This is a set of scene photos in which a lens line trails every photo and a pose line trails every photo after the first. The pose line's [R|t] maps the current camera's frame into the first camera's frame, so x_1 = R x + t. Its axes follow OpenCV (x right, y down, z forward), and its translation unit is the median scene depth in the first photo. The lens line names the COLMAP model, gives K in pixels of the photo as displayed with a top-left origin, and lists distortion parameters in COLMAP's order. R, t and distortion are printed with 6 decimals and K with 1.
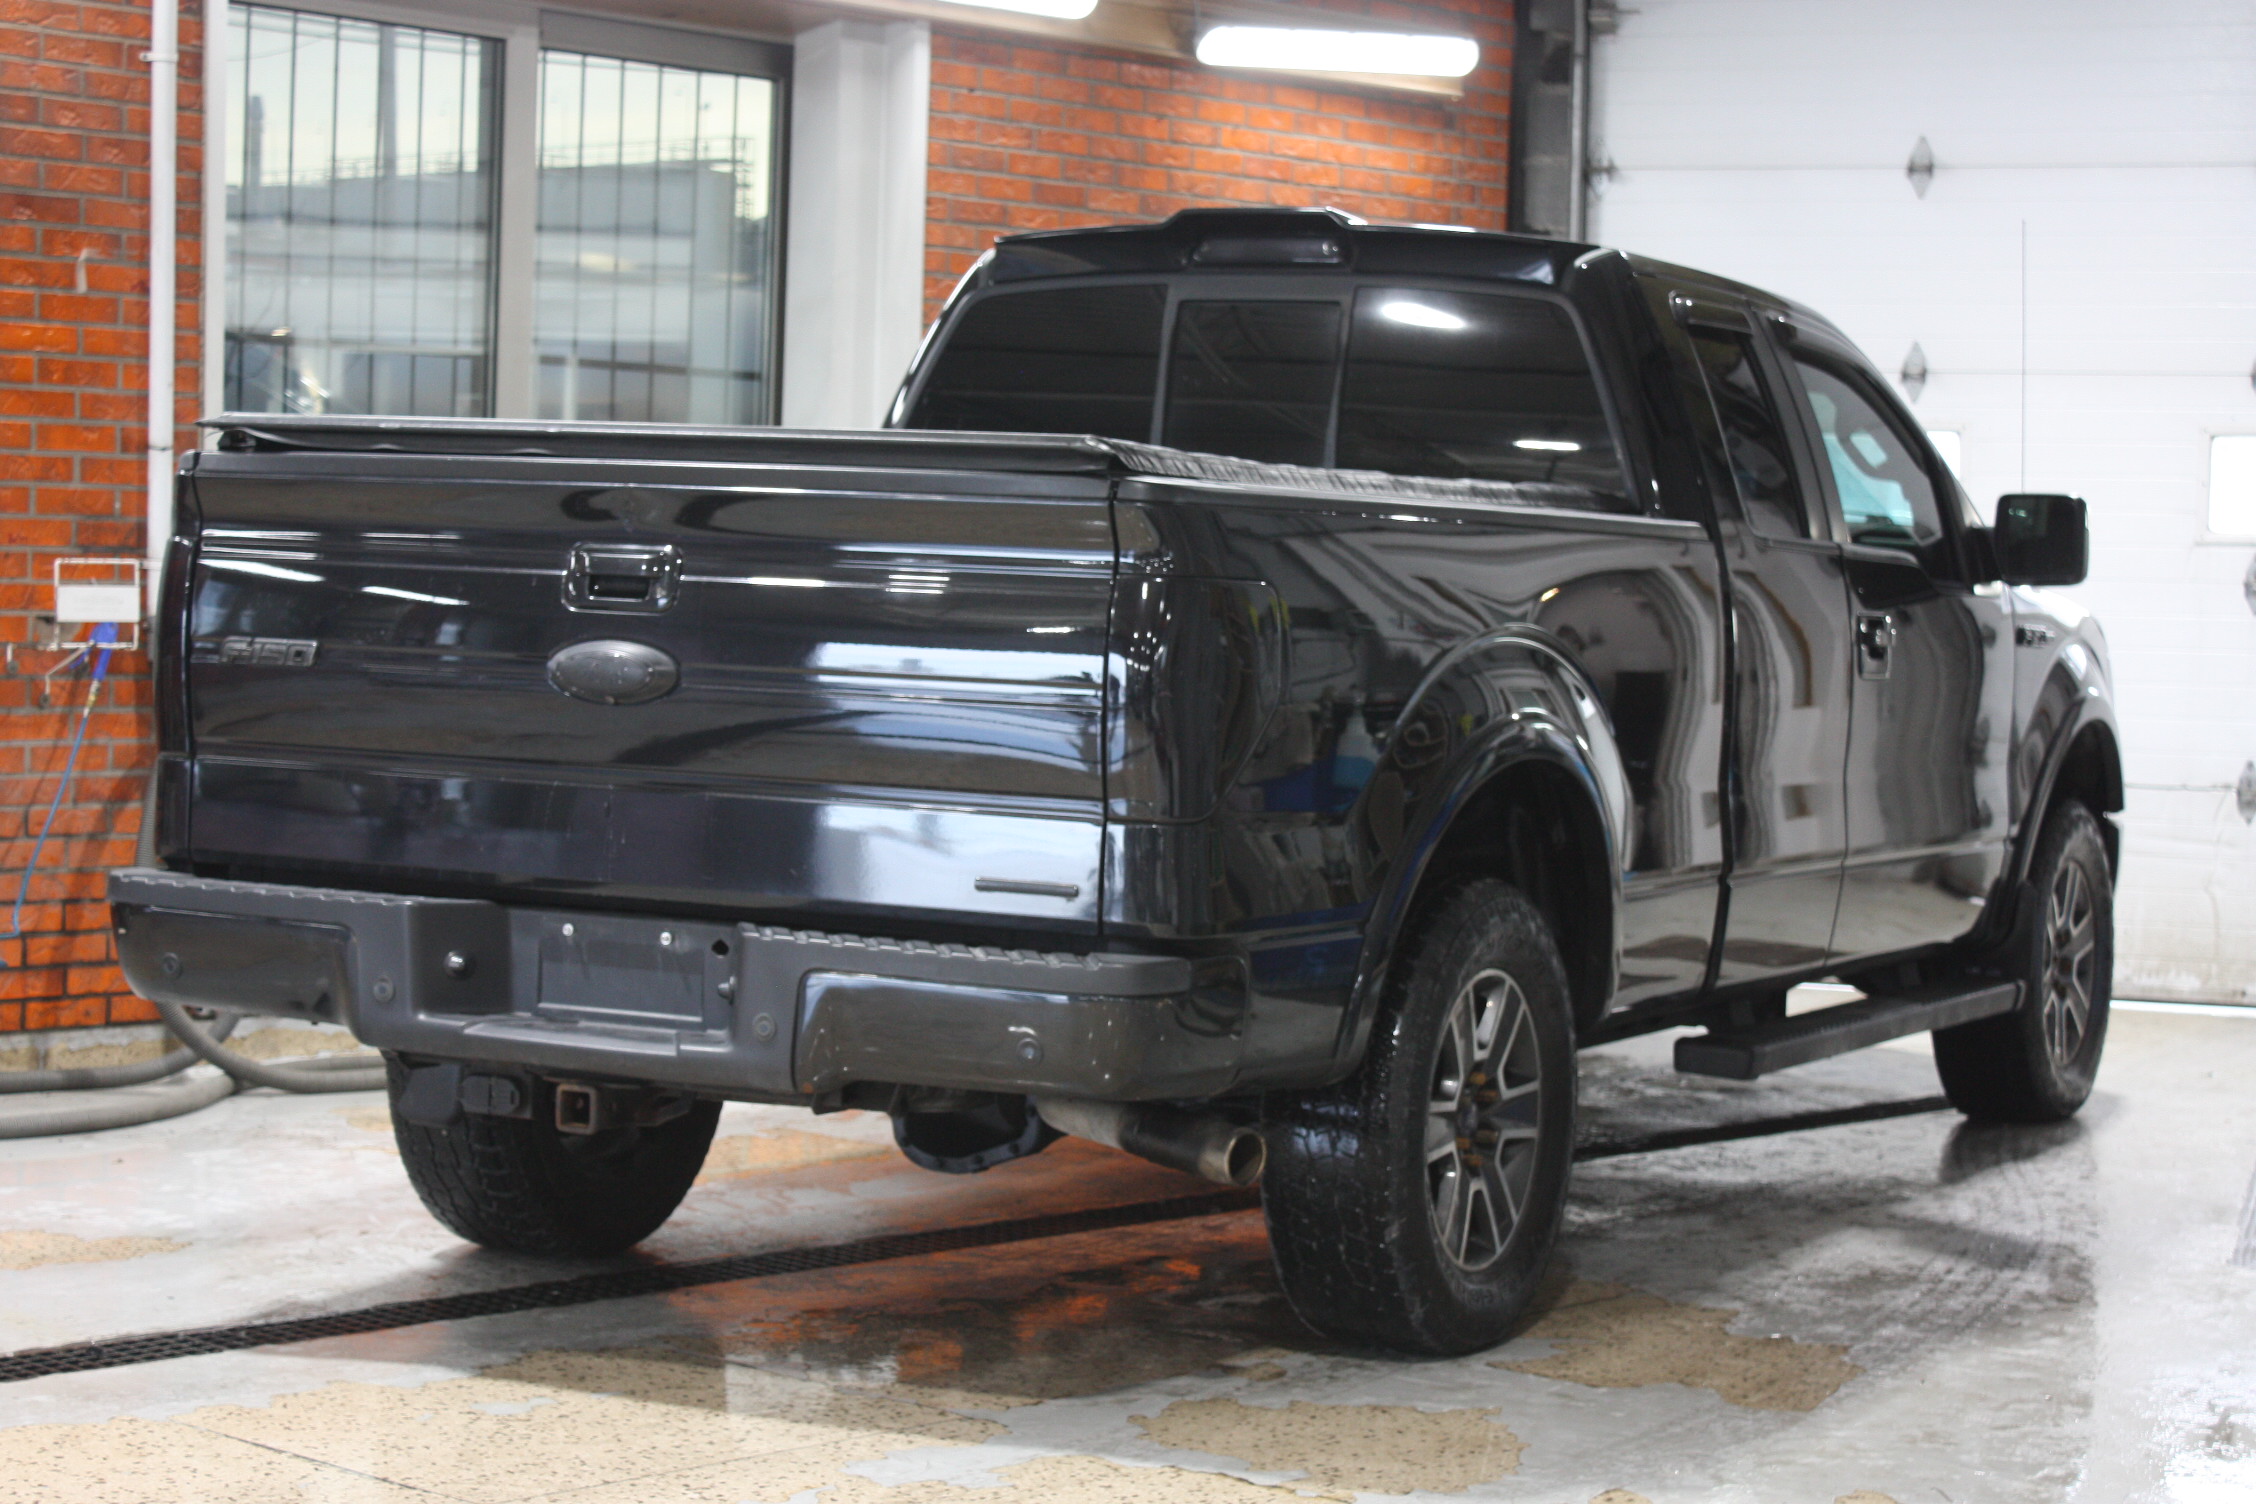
lens RADIAL K [[4416.5, 0, 1081.2], [0, 4416.5, 752.2], [0, 0, 1]] dist [0.022644, 0.163713]
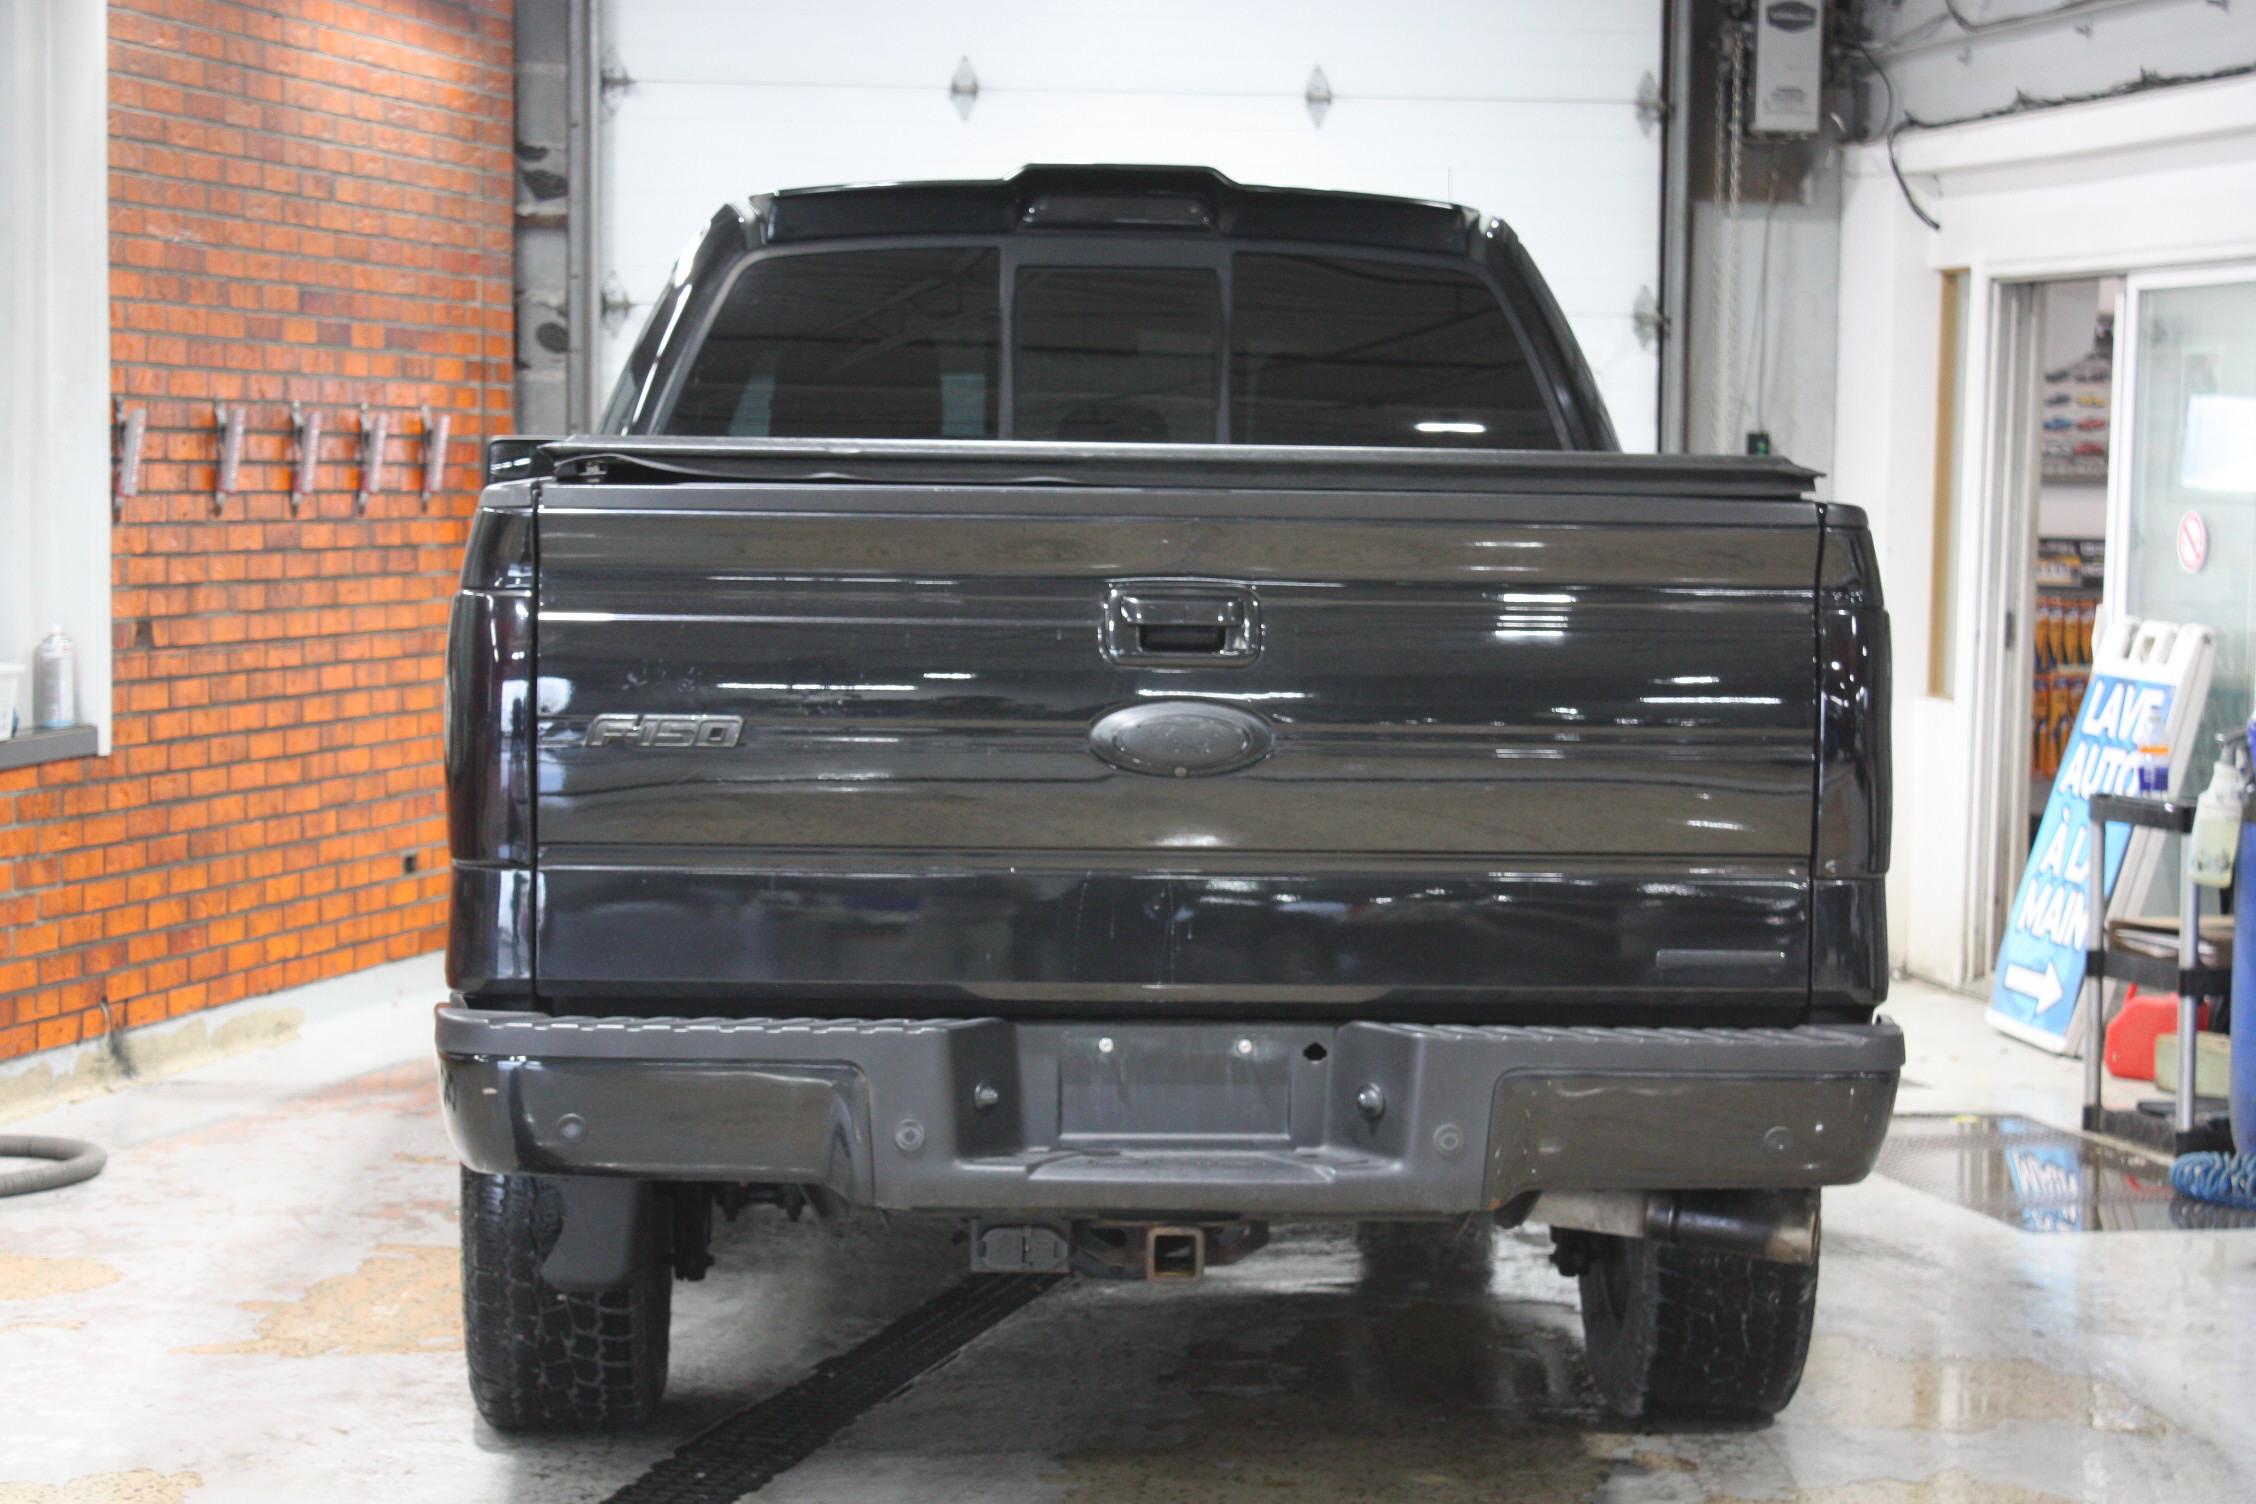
lens RADIAL K [[4787.0, 0, 1074.3], [0, 4787.0, 751.8], [0, 0, 1]] dist [0.050410, 0.227523]
pose [[0.858237, -0.051971, 0.510616, -0.344162], [0.040700, 0.998619, 0.033232, -0.027281], [-0.511638, -0.007739, 0.859166, 0.127648]]
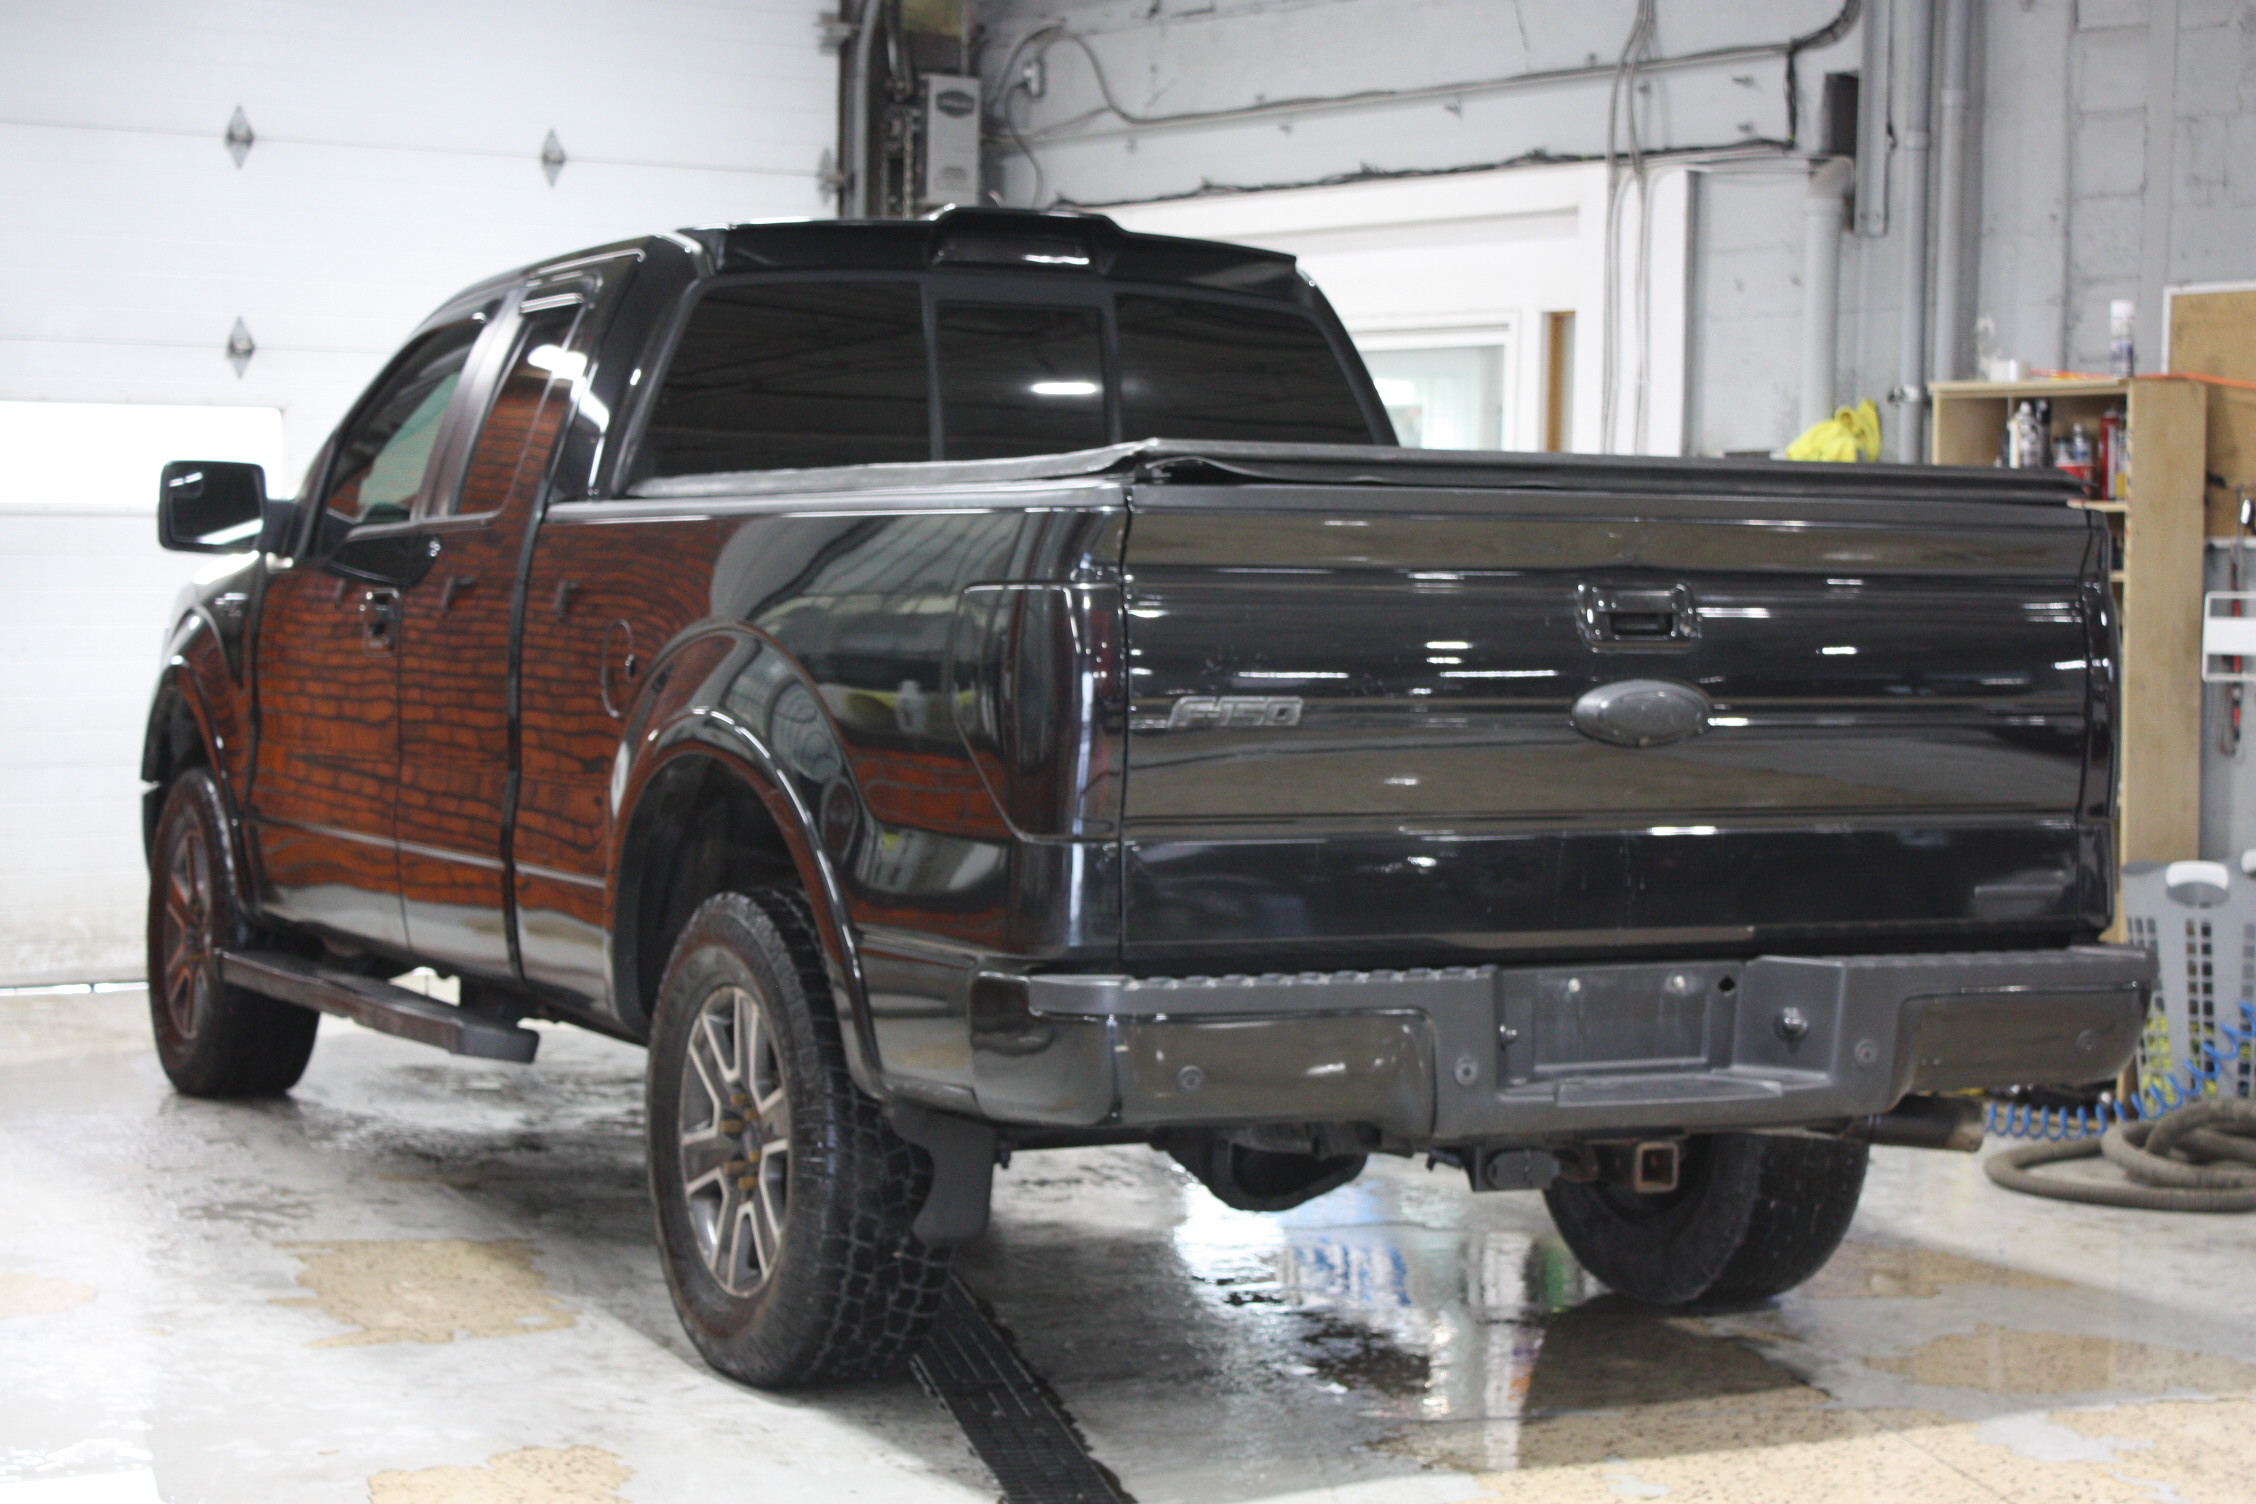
lens RADIAL K [[4416.5, 0, 1081.2], [0, 4416.5, 752.2], [0, 0, 1]] dist [0.022644, 0.163713]
pose [[0.569348, -0.060208, 0.819889, -0.561380], [0.044707, 0.998106, 0.042250, -0.032365], [-0.820880, 0.012600, 0.570961, 0.318642]]
